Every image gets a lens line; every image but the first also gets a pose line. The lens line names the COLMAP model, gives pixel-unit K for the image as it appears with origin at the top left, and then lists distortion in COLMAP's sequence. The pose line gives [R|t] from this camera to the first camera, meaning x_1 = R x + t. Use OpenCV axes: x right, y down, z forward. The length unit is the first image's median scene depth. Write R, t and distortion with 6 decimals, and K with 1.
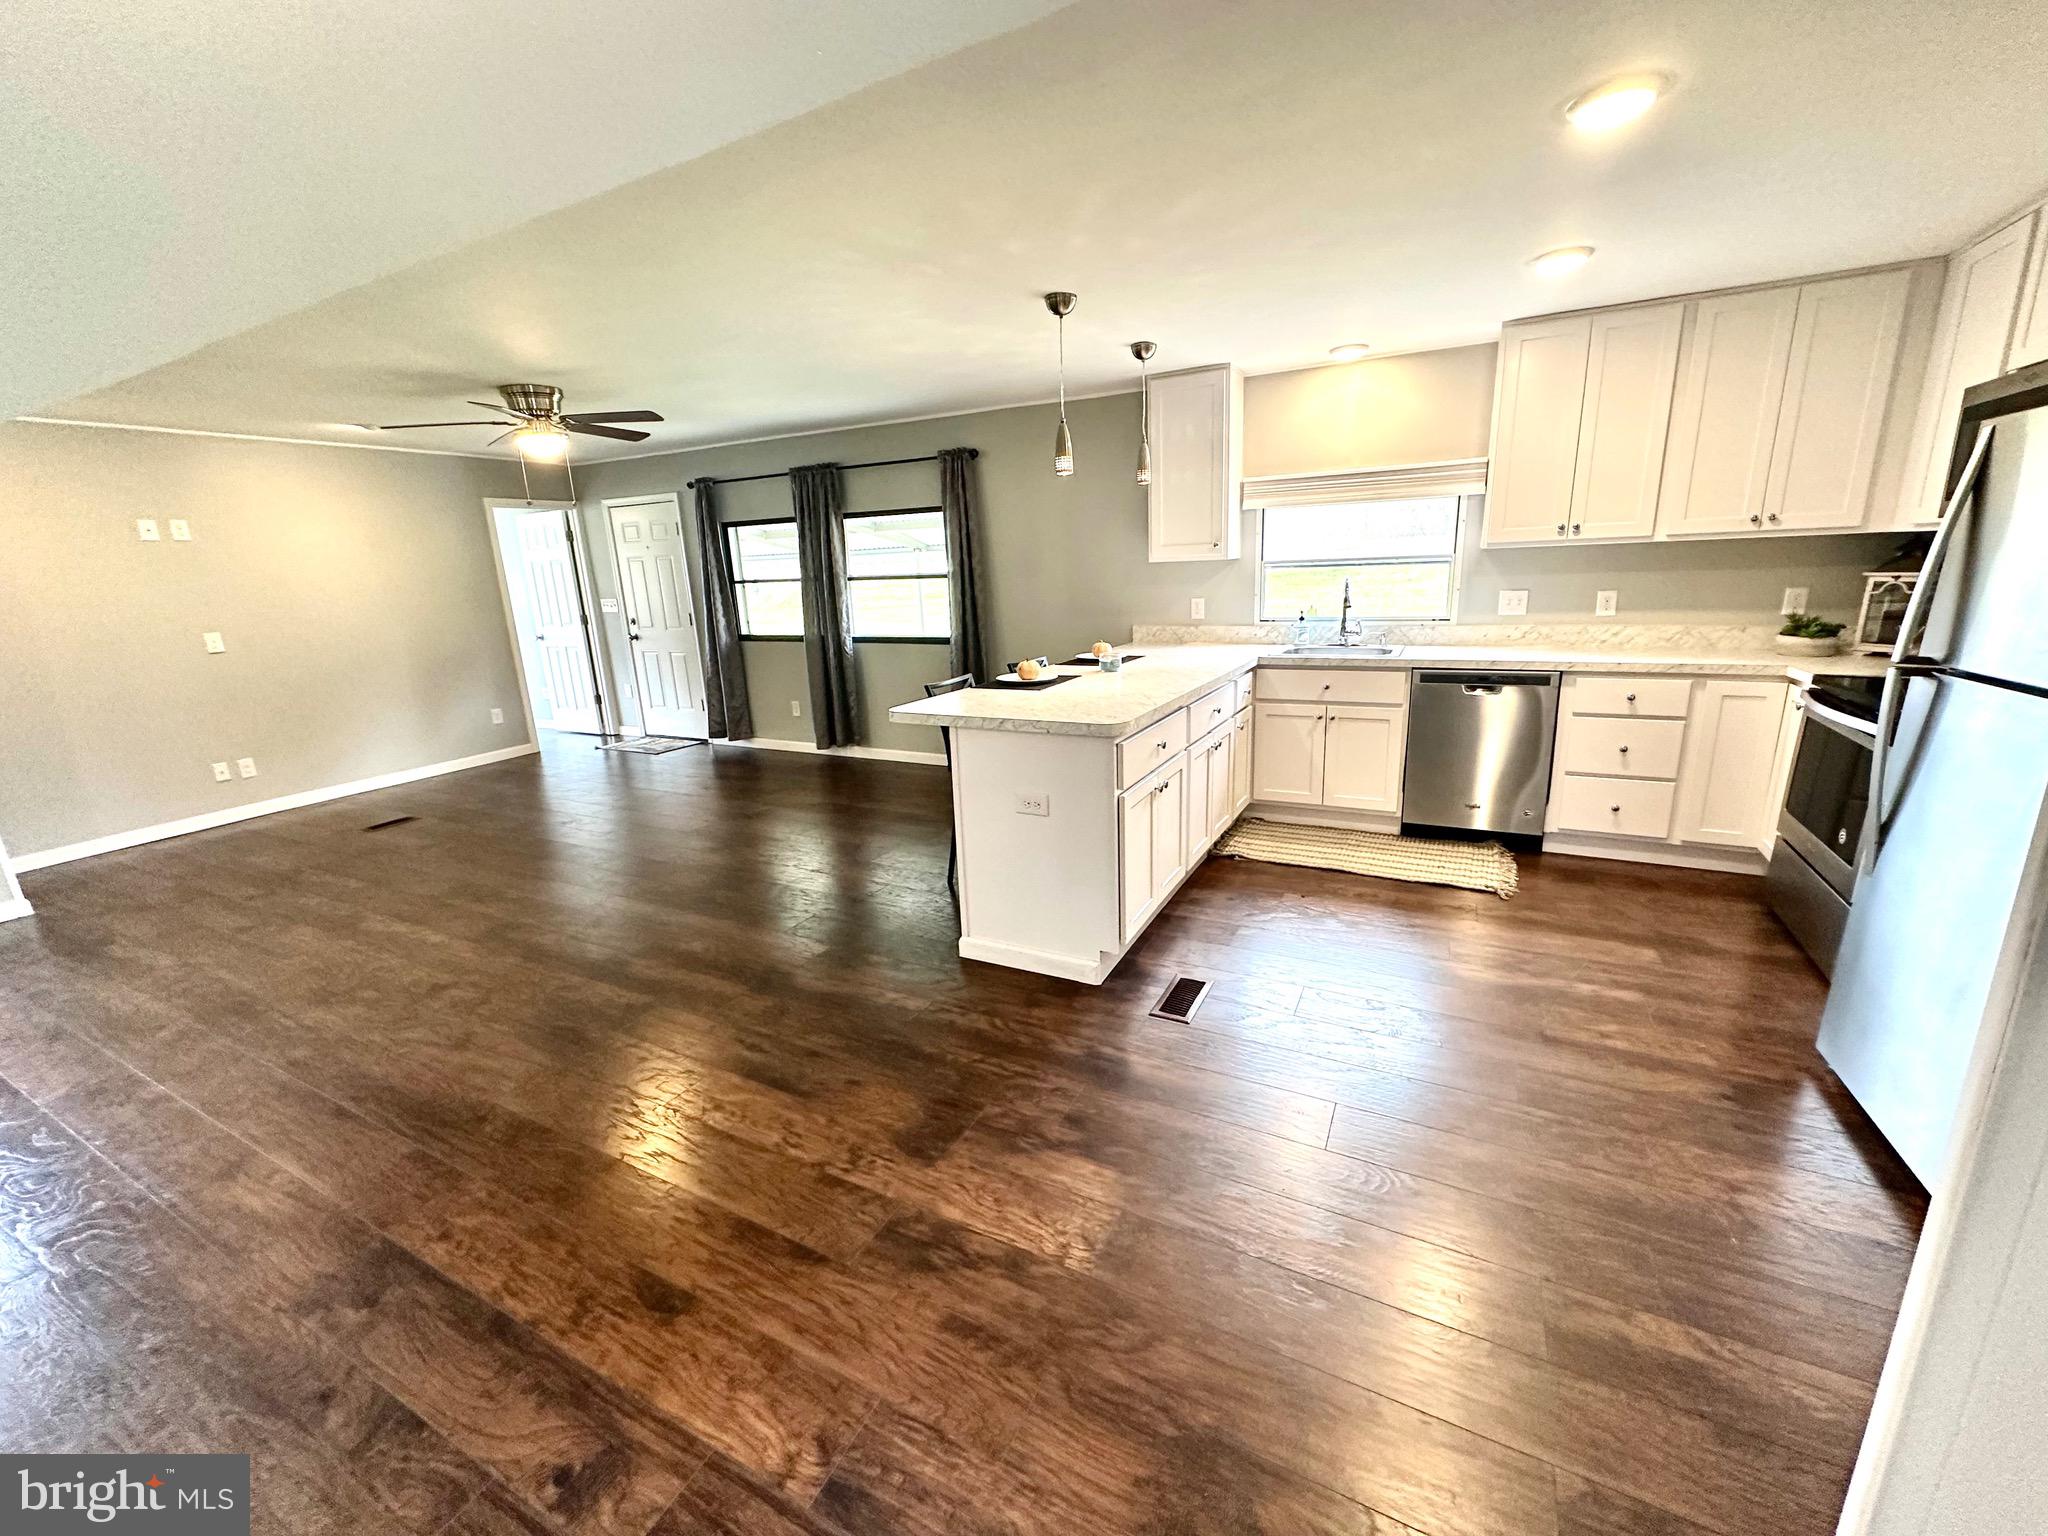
lens RADIAL K [[816.8, 0, 1026.5], [0, 816.8, 766.6], [0, 0, 1]] dist [0.000239, 0.000037]
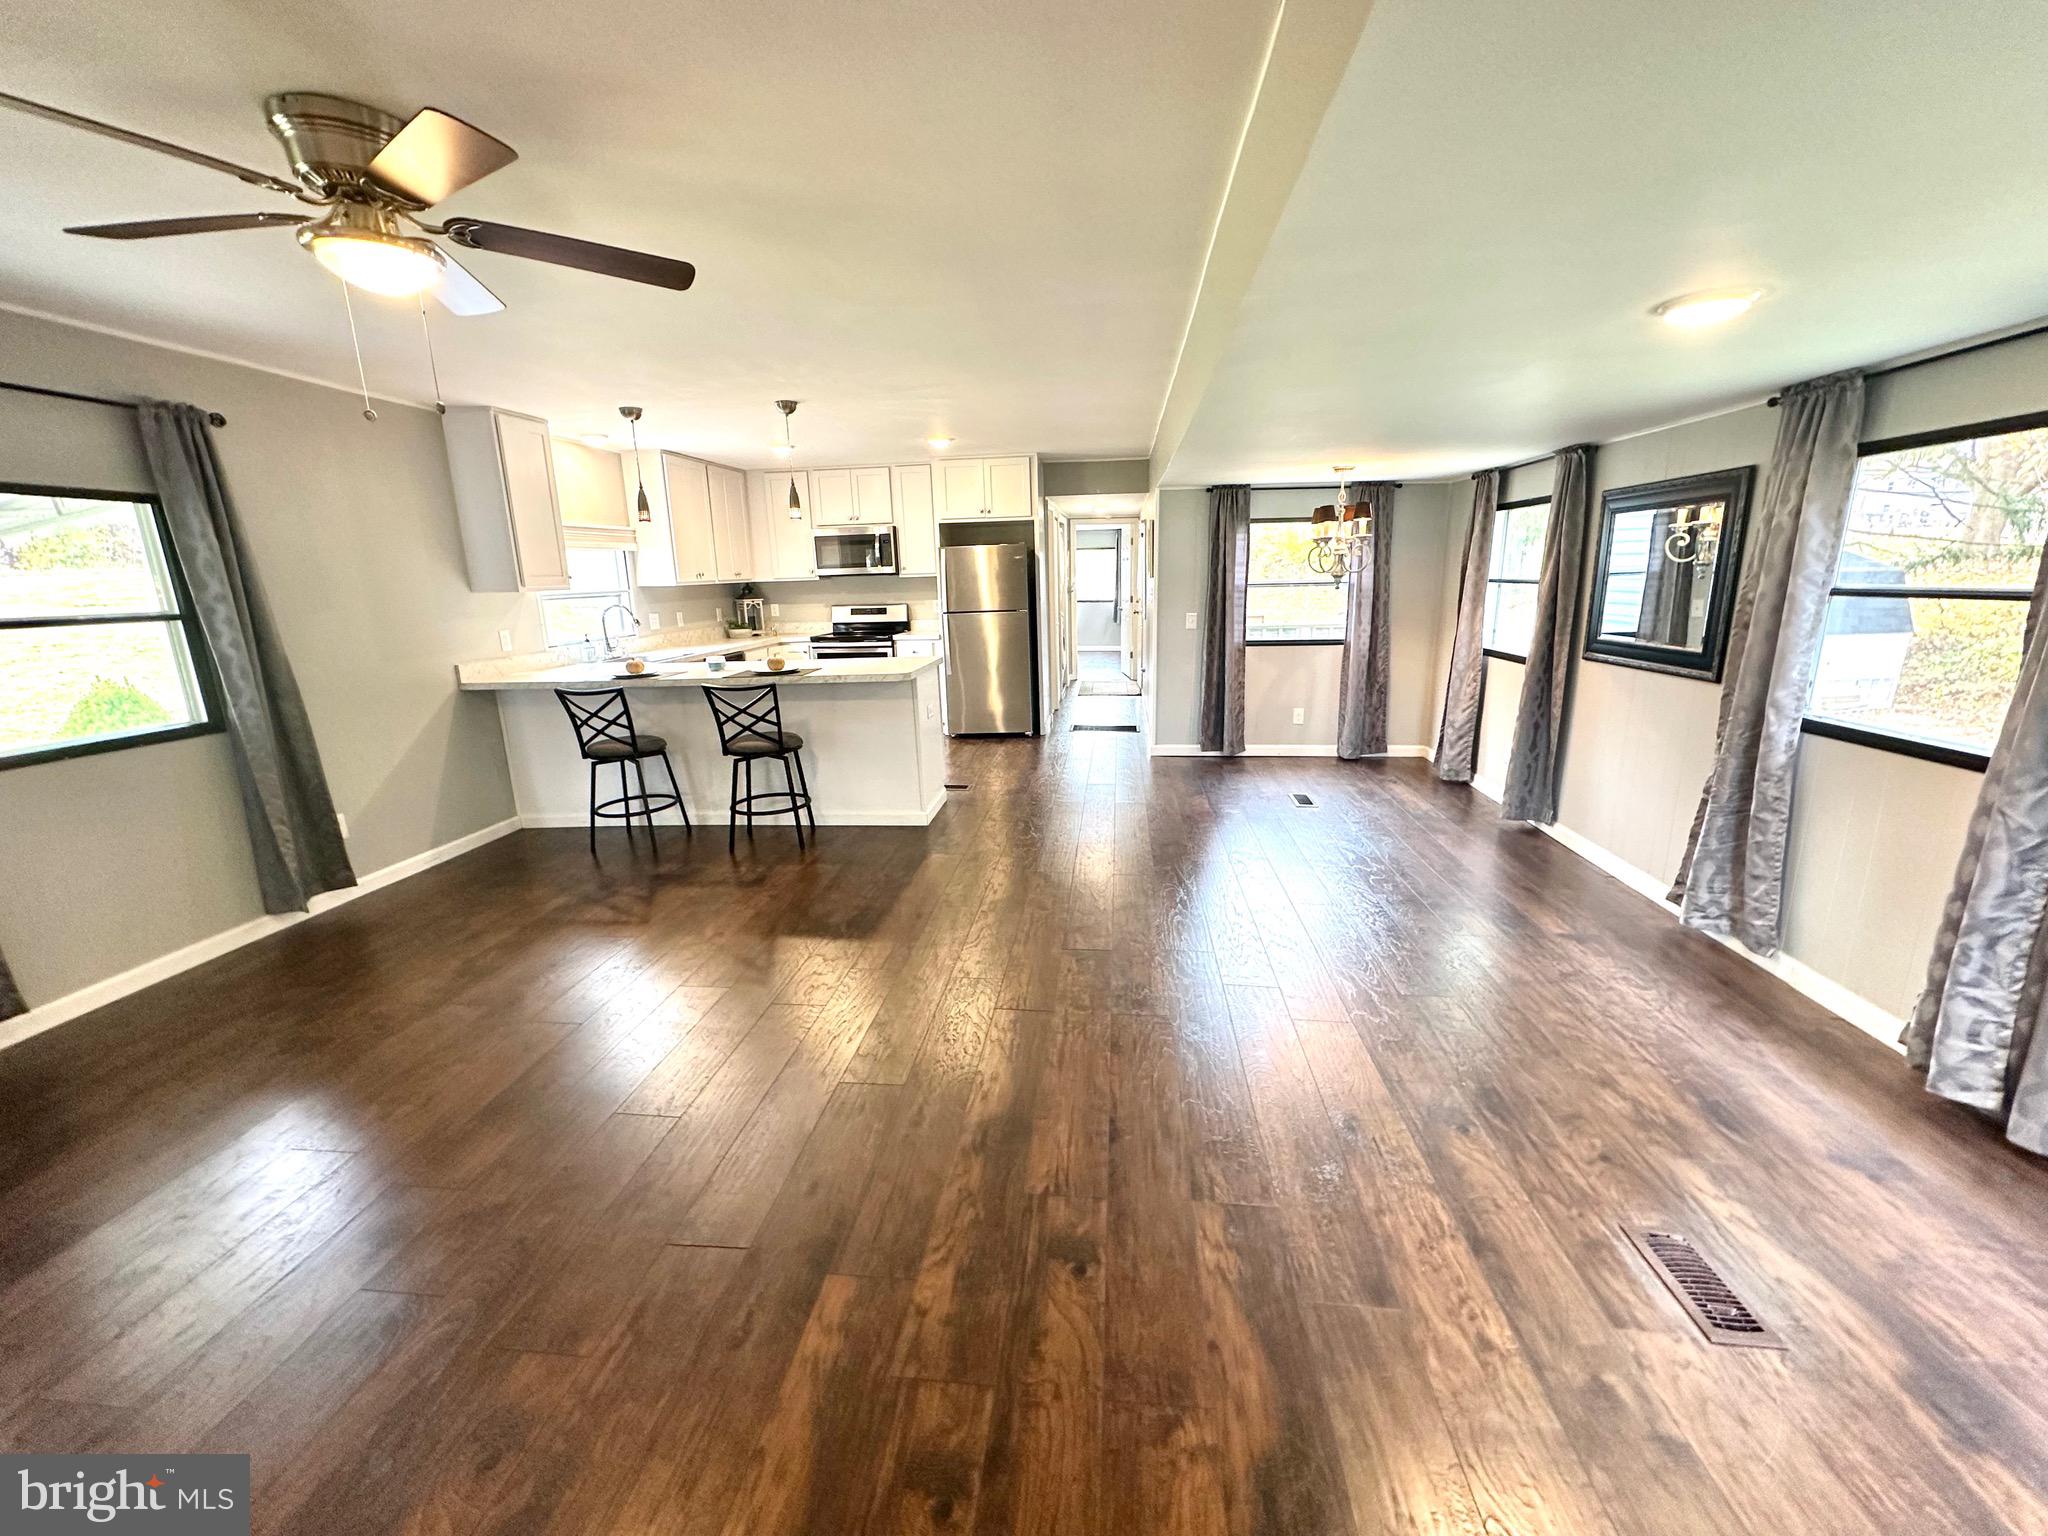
lens RADIAL K [[820.7, 0, 1029.3], [0, 820.7, 764.5], [0, 0, 1]] dist [-0.001216, -0.000425]
pose [[-0.363344, -0.162528, 0.917369, -1.283406], [0.272226, 0.923173, 0.271377, -0.199726], [-0.890996, 0.348335, -0.291185, 1.021037]]
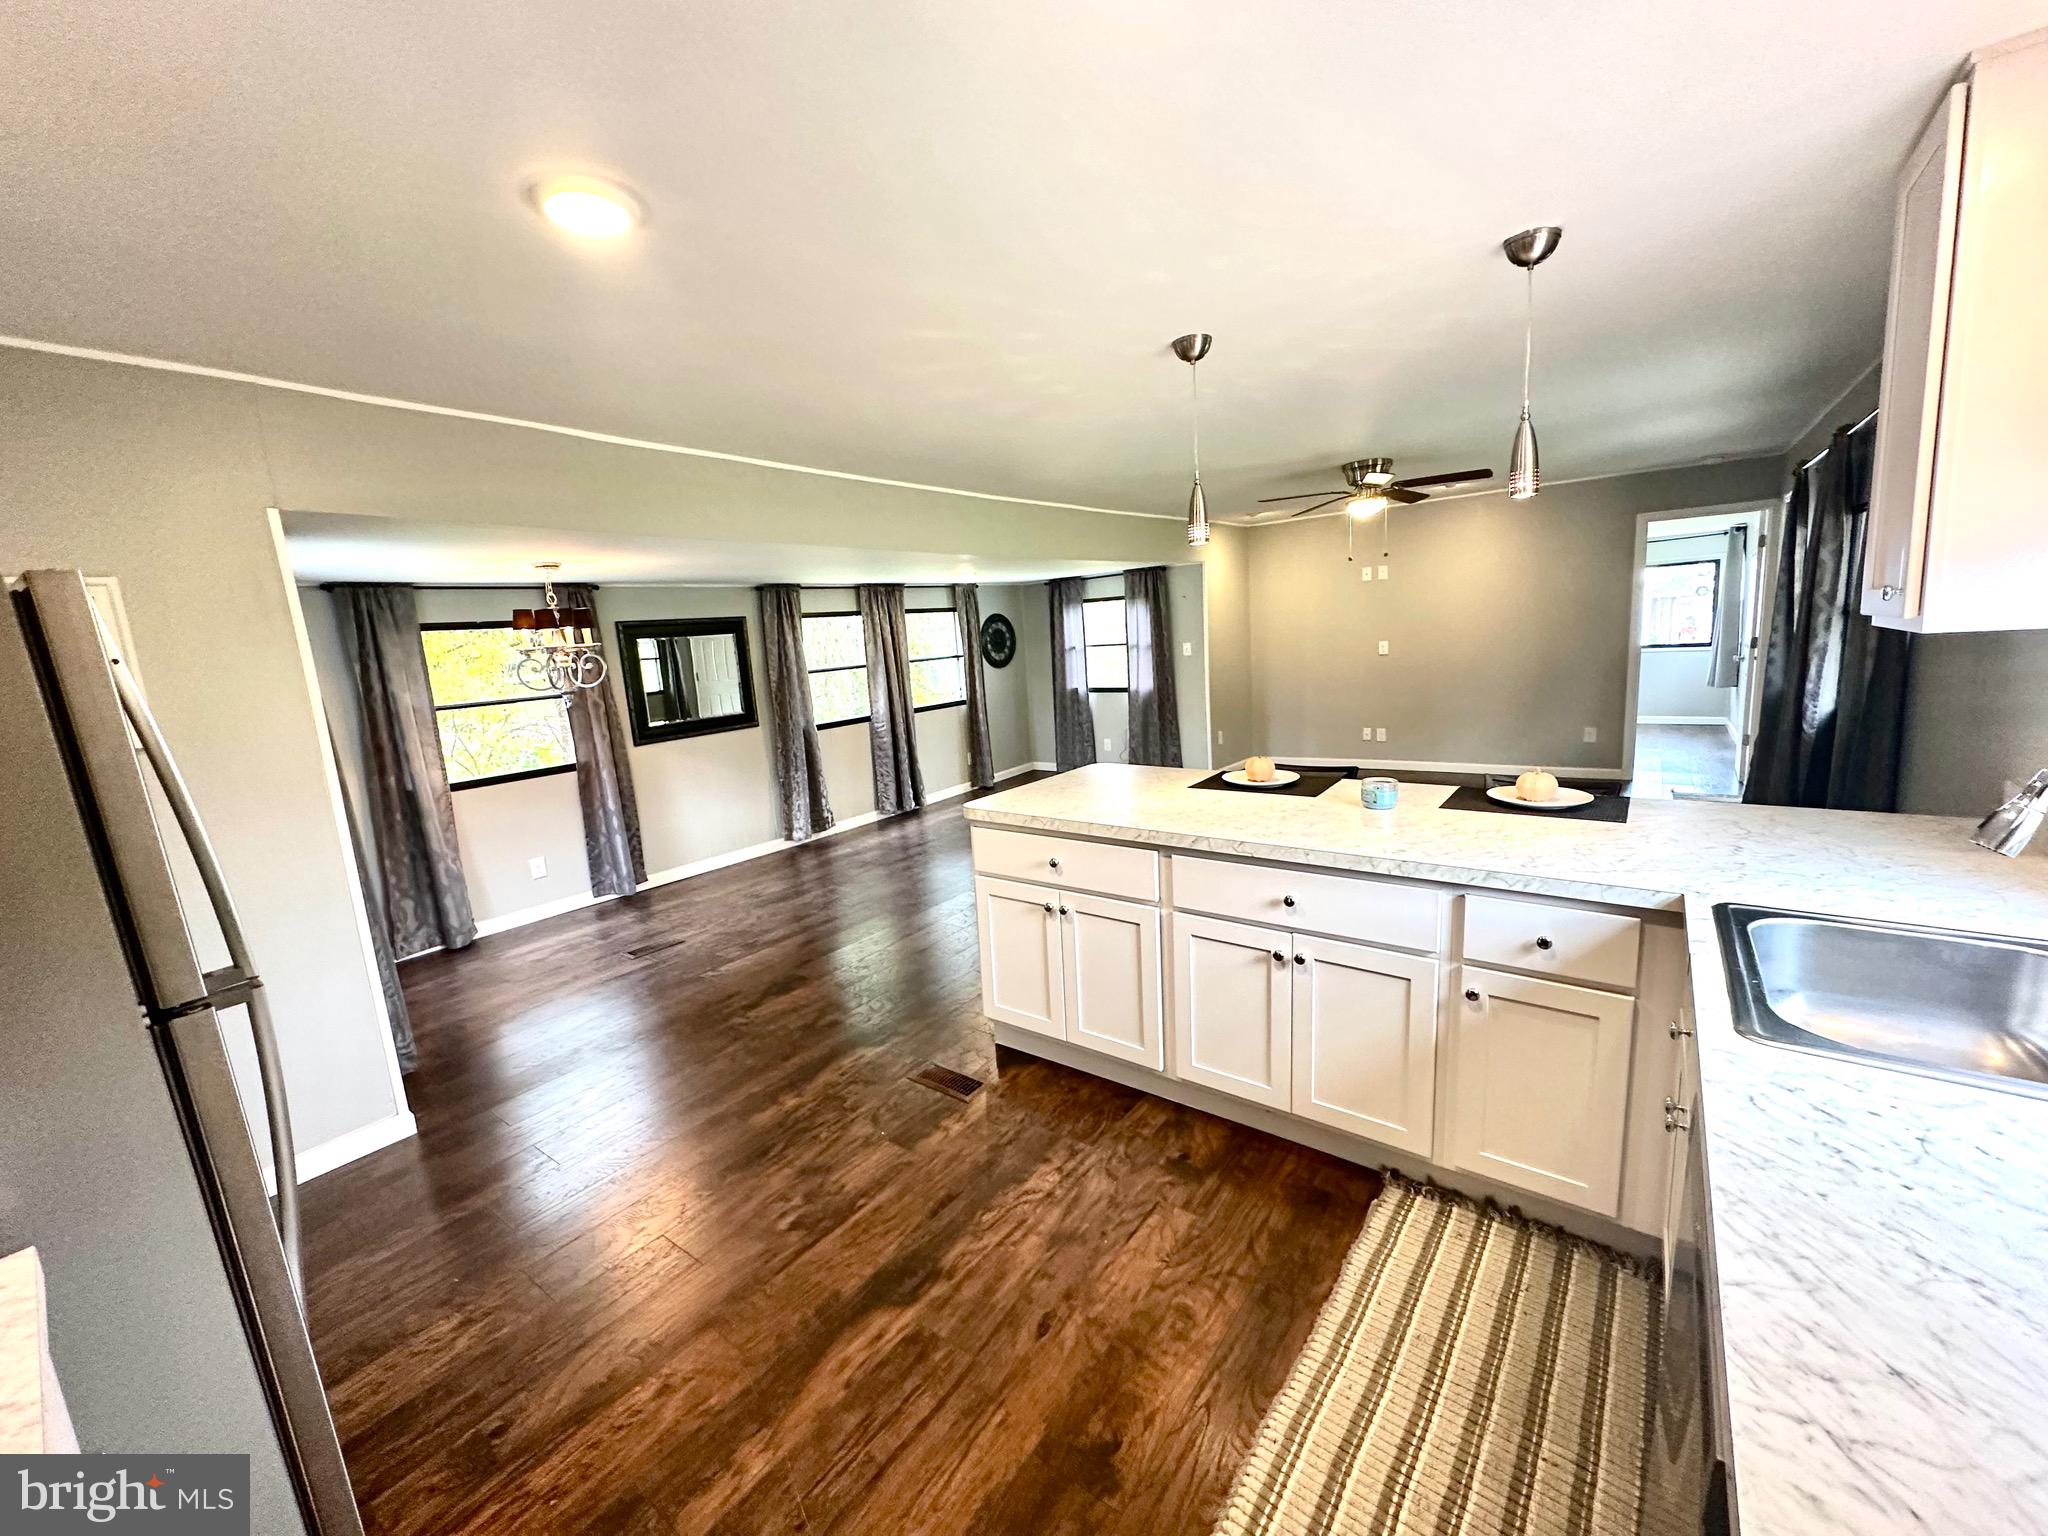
lens RADIAL K [[823.7, 0, 1031.6], [0, 823.7, 768.2], [0, 0, 1]] dist [0.000142, -0.000231]
pose [[-0.158929, 0.215745, -0.963429, 0.789210], [-0.176669, 0.953867, 0.242747, -0.264617], [0.971354, 0.208788, -0.113482, 0.821635]]
